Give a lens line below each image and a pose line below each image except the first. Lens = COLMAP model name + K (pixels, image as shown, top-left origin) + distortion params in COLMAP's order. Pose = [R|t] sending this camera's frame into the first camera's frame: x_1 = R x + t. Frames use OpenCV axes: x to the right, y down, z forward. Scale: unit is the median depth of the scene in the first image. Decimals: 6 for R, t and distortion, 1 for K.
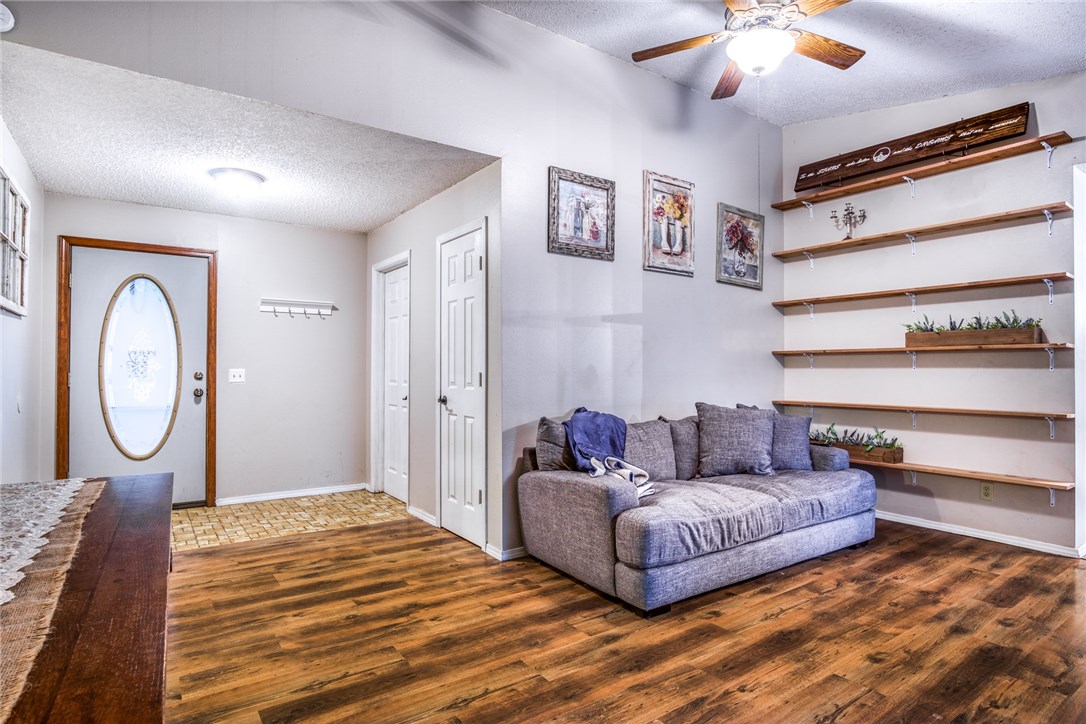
lens RADIAL K [[584.3, 0, 541.2], [0, 584.3, 362.0], [0, 0, 1]] dist [-0.030834, 0.008297]
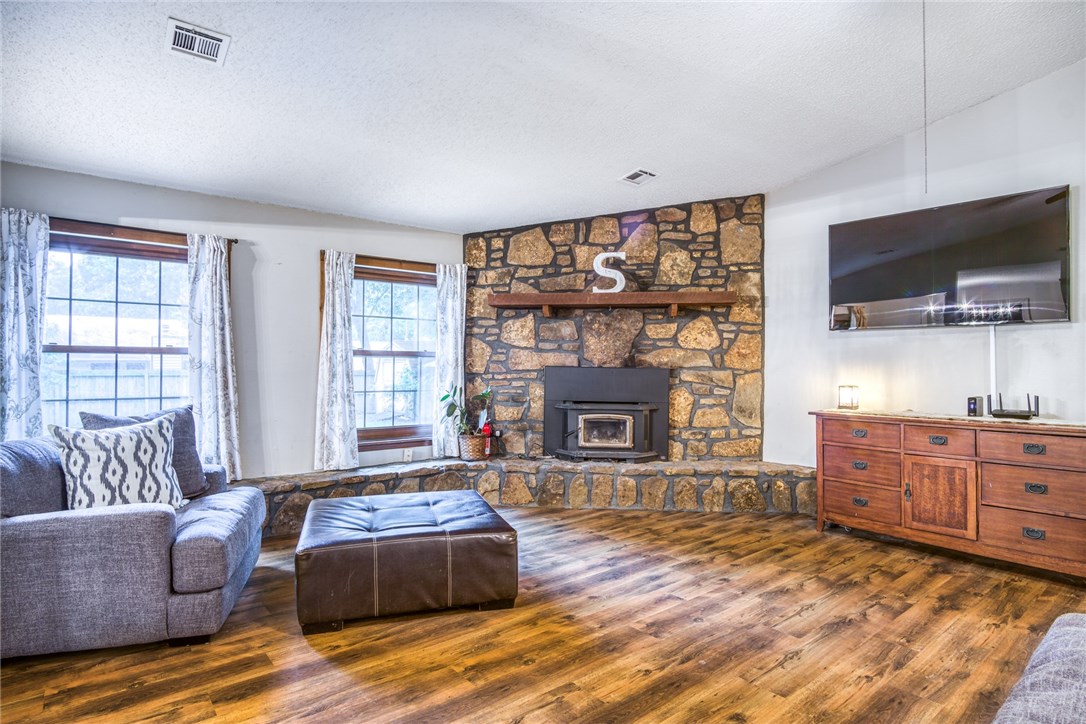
lens RADIAL K [[584.3, 0, 541.7], [0, 584.3, 361.6], [0, 0, 1]] dist [-0.030834, 0.008297]
pose [[-0.997710, -0.005610, -0.067398, 0.616201], [-0.004619, 0.999879, -0.014855, 0.000581], [0.067473, -0.014509, -0.997616, 1.218050]]
